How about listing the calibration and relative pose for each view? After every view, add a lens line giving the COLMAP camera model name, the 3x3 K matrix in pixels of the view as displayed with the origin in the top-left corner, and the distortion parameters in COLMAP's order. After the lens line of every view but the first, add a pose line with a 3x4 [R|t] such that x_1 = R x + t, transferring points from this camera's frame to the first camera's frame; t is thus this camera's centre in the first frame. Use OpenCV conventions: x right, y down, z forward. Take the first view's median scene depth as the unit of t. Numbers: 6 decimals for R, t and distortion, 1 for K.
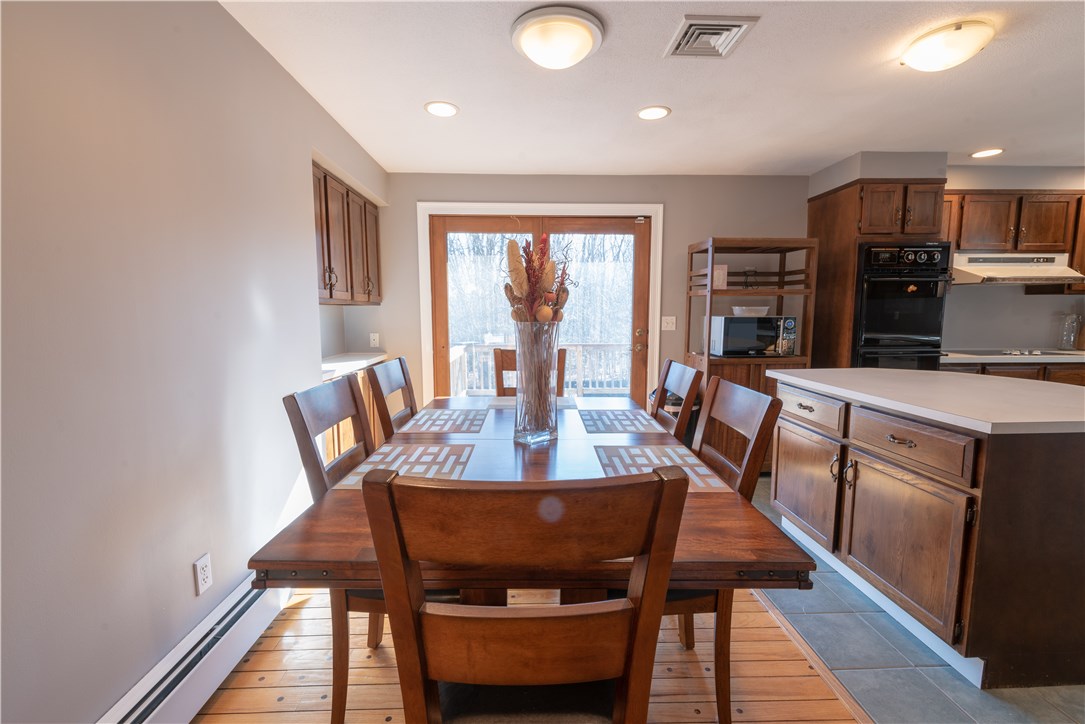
lens RADIAL K [[480.5, 0, 542.5], [0, 480.5, 362.0], [0, 0, 1]] dist [0.000288, -0.000503]
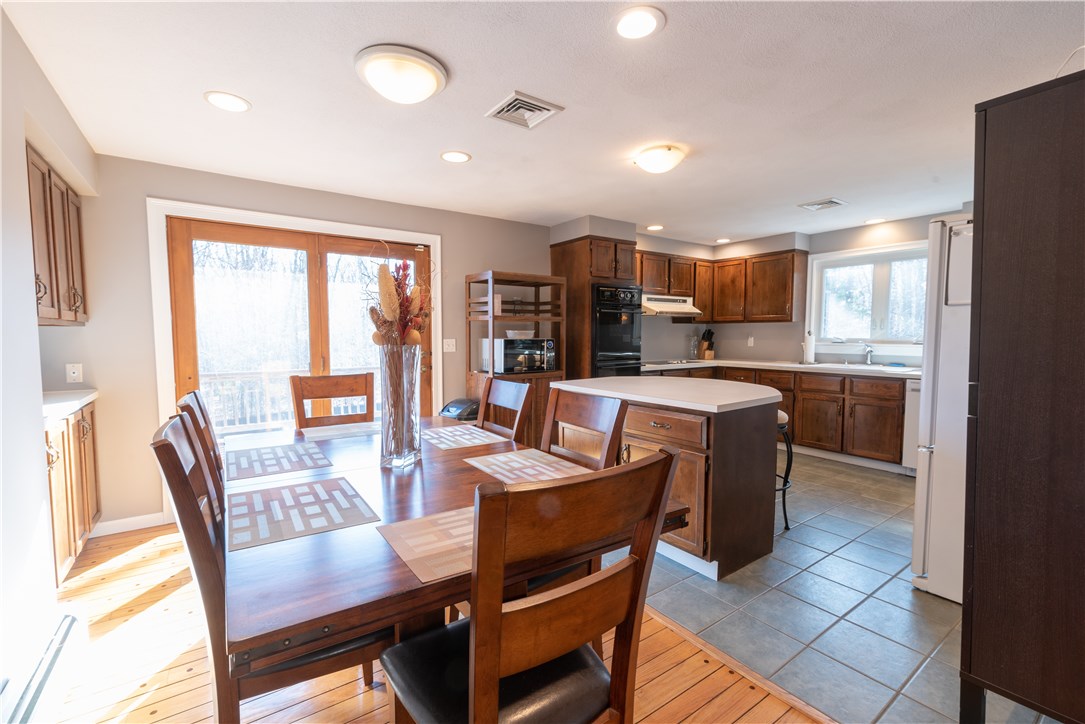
lens RADIAL K [[468.2, 0, 542.5], [0, 468.2, 362.0], [0, 0, 1]] dist [-0.000158, -0.000254]
pose [[0.836446, -0.031789, 0.547127, -0.162222], [0.056345, 0.998014, -0.028155, -0.002210], [-0.545145, 0.054378, 0.836576, 0.008120]]
